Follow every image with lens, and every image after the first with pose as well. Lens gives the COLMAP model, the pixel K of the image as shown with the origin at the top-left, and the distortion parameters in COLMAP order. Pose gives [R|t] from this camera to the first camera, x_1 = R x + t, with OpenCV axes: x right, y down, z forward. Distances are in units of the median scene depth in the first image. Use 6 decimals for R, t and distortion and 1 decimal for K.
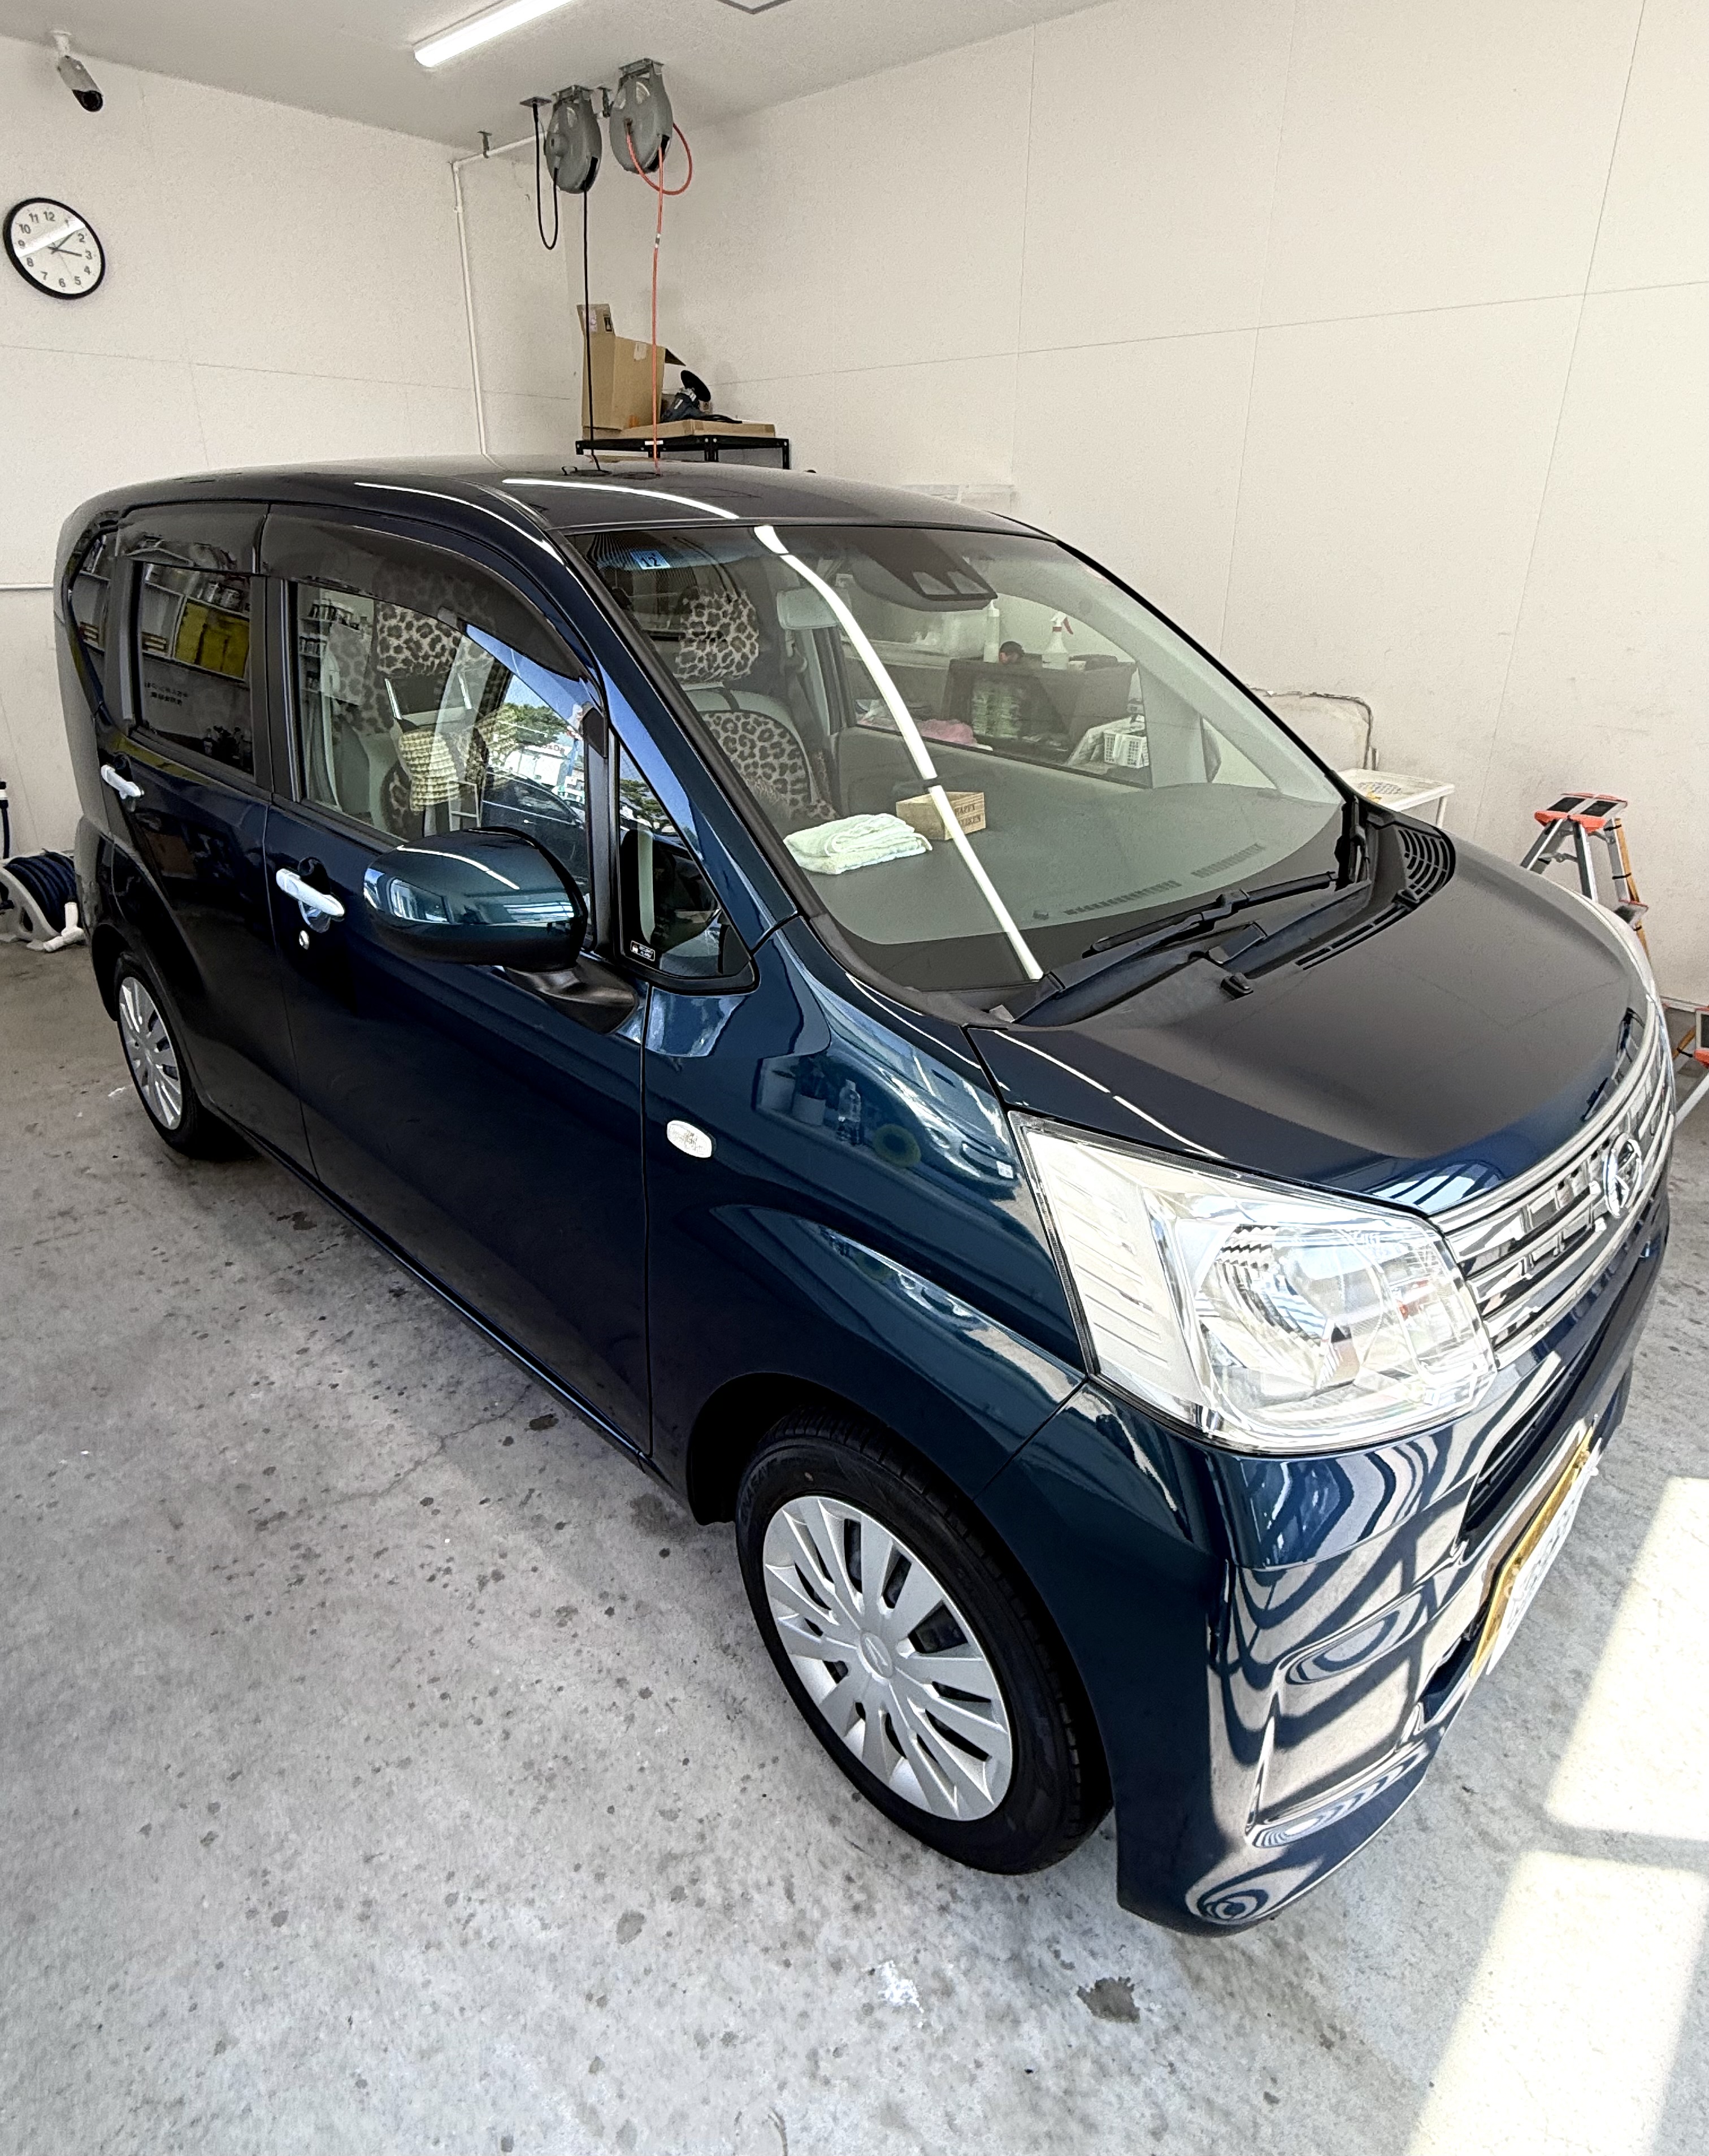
lens RADIAL K [[1188.9, 0, 816.0], [0, 1188.9, 1017.9], [0, 0, 1]] dist [0.007170, -0.004671]
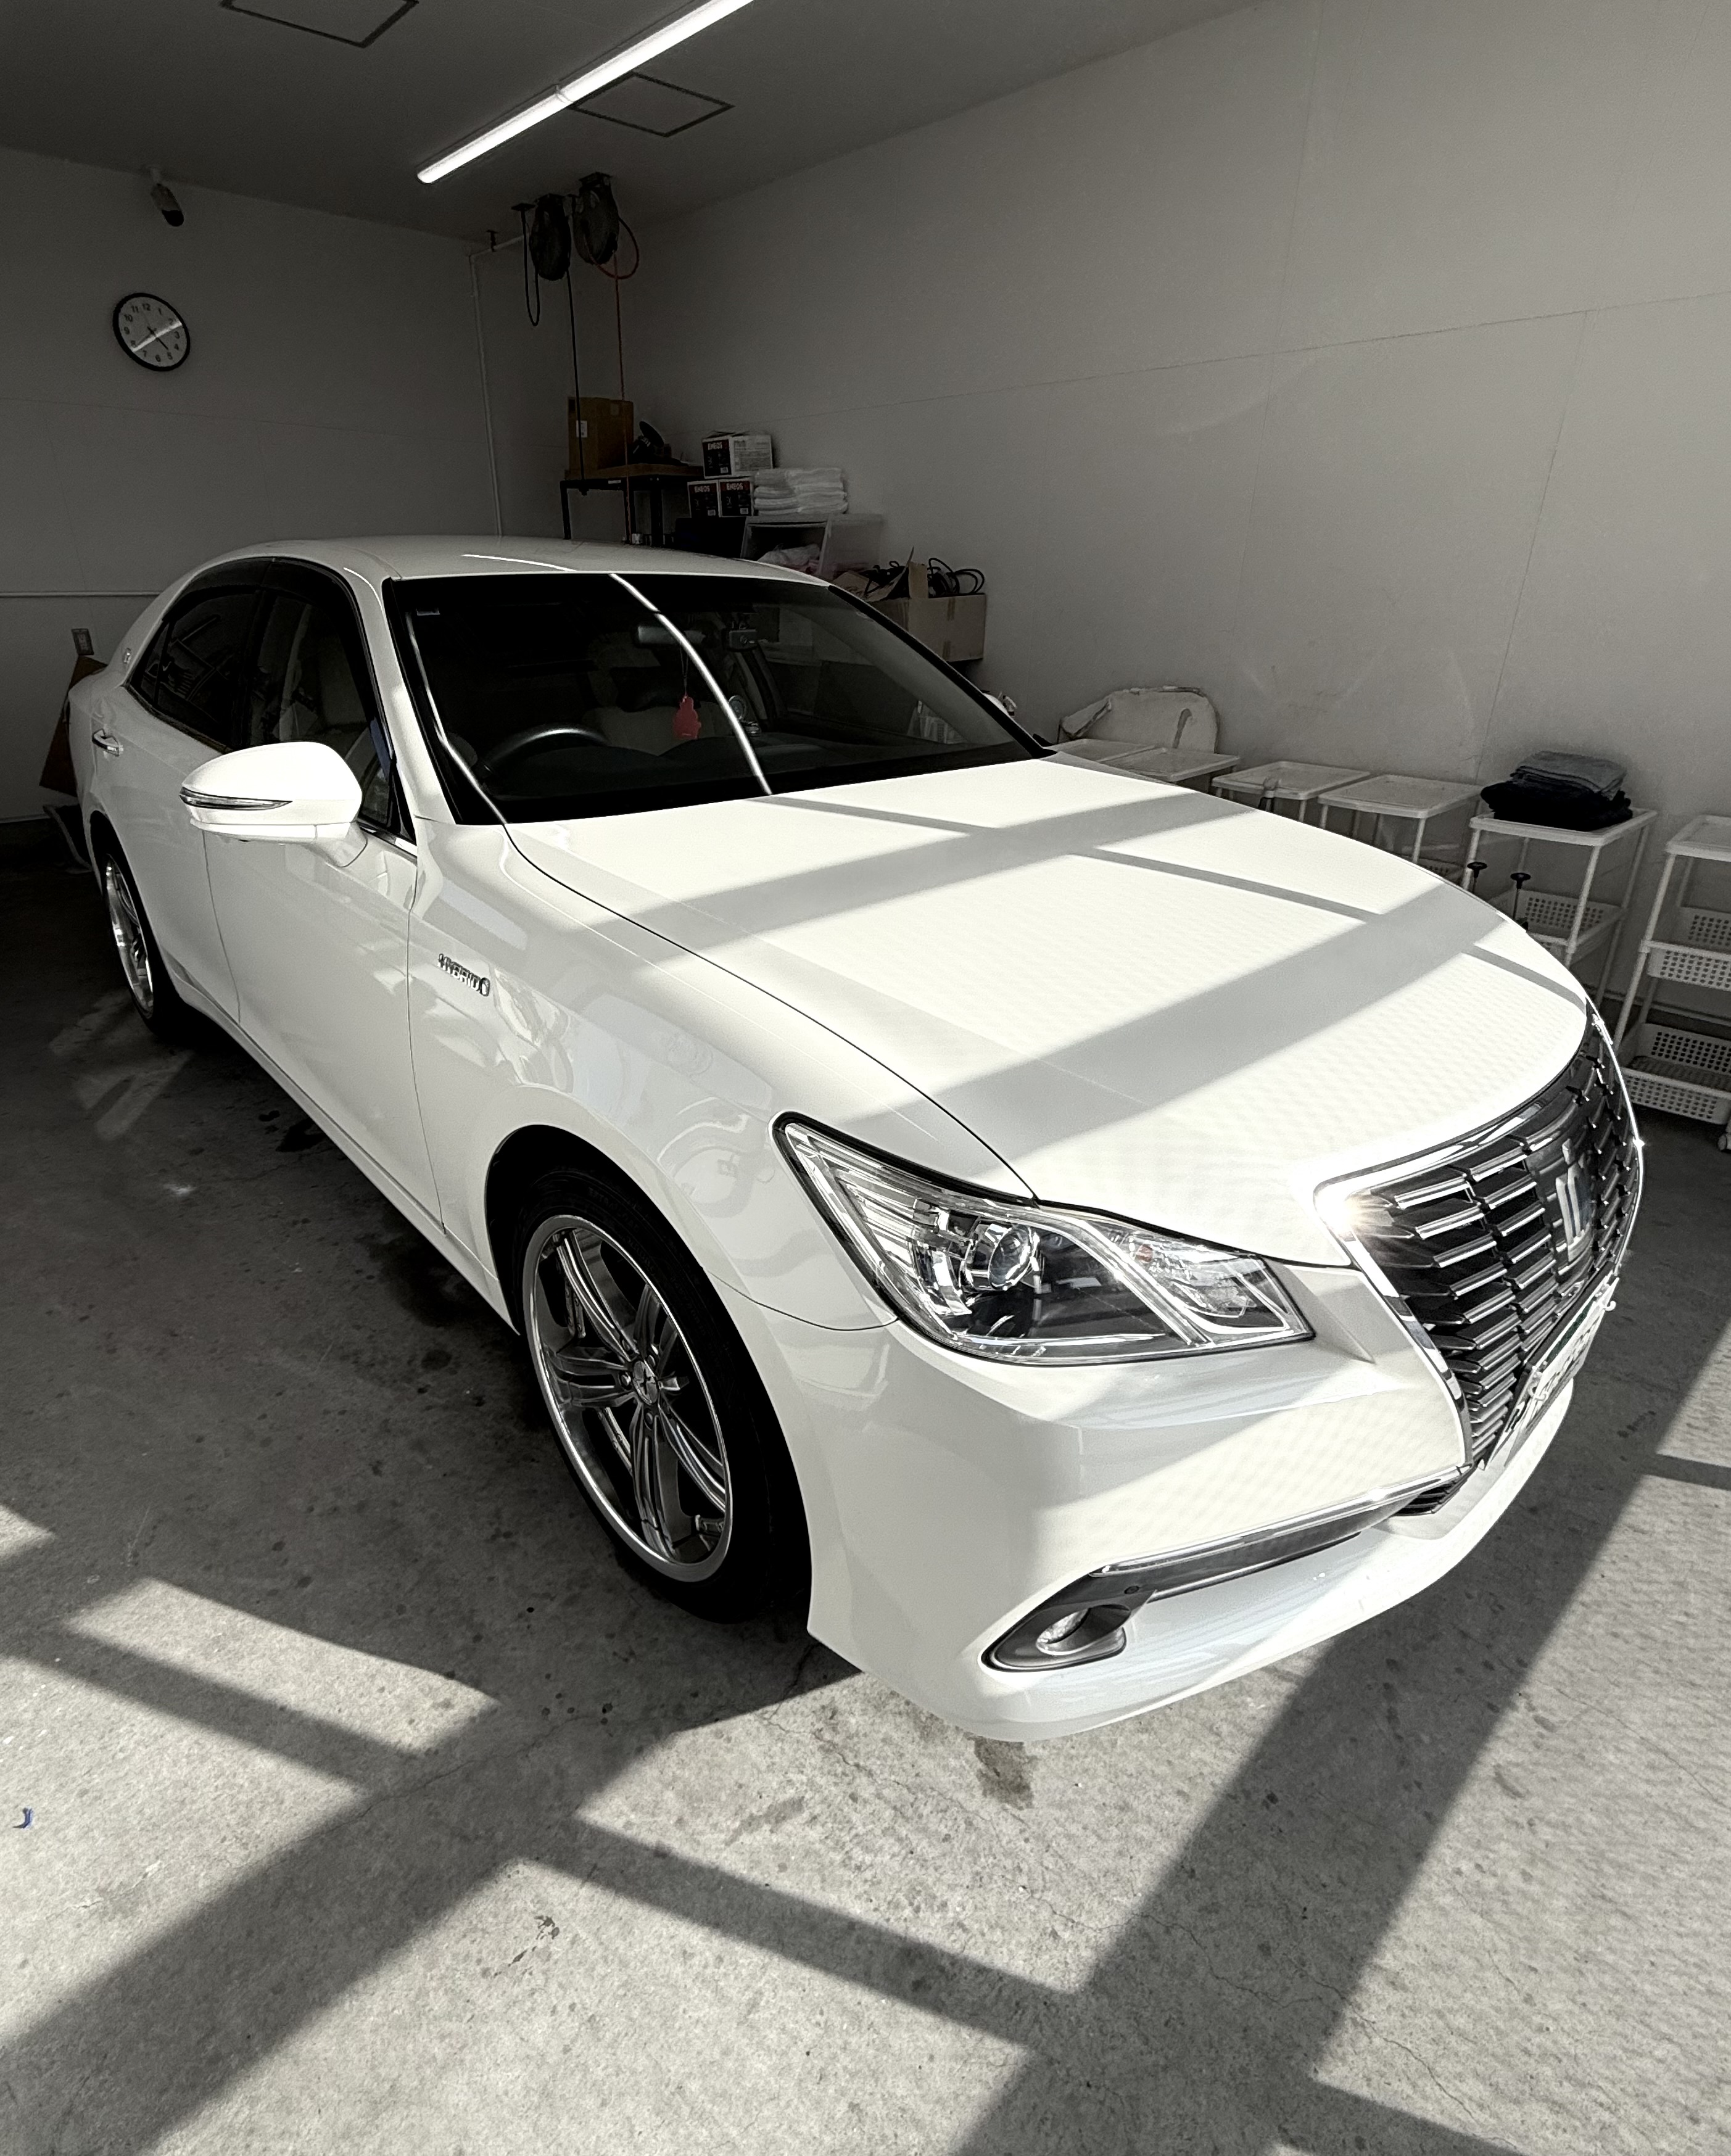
lens RADIAL K [[1123.4, 0, 852.5], [0, 1123.4, 1059.0], [0, 0, 1]] dist [0.002140, -0.000238]
pose [[0.996041, 0.036413, -0.081098, 0.596547], [-0.034808, 0.999171, 0.021118, 0.225404], [0.081800, -0.018211, 0.996482, -0.417966]]
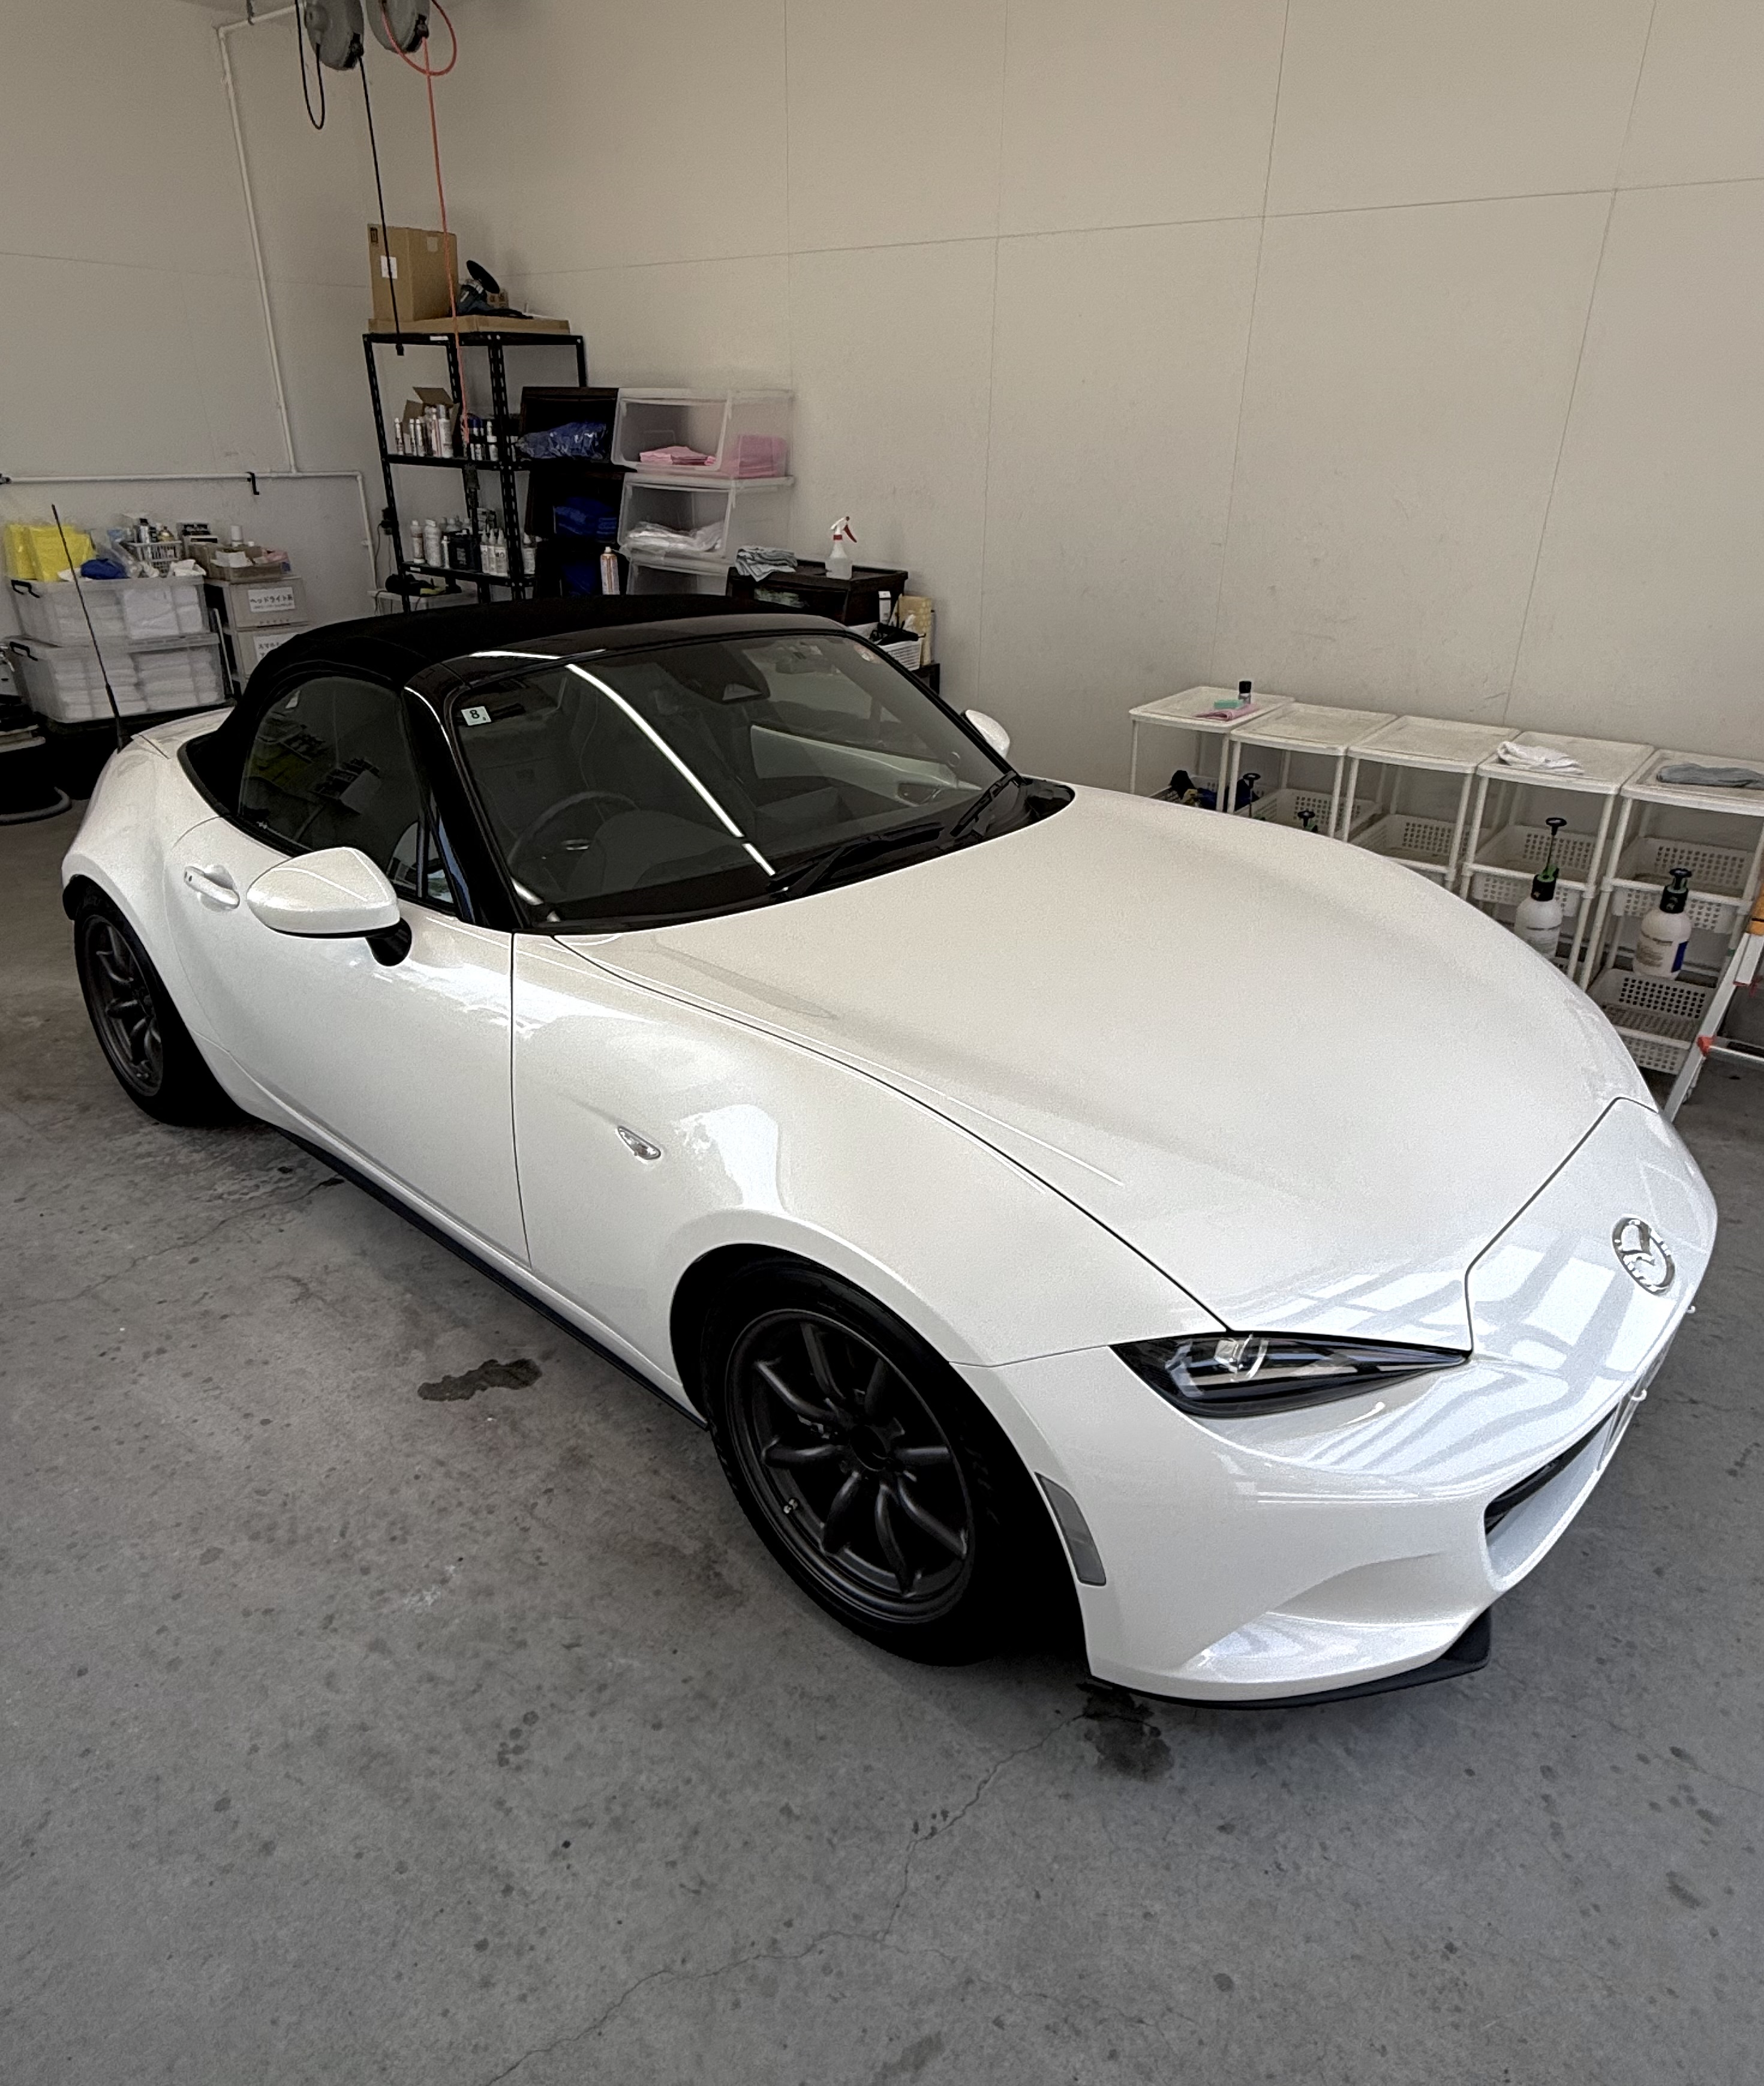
lens RADIAL K [[1345.7, 0, 916.3], [0, 1345.7, 1067.6], [0, 0, 1]] dist [-0.000484, 0.000739]
pose [[0.997719, -0.019068, 0.064753, 0.443455], [0.014921, 0.997843, 0.063926, 0.121609], [-0.065832, -0.062814, 0.995852, -0.406867]]
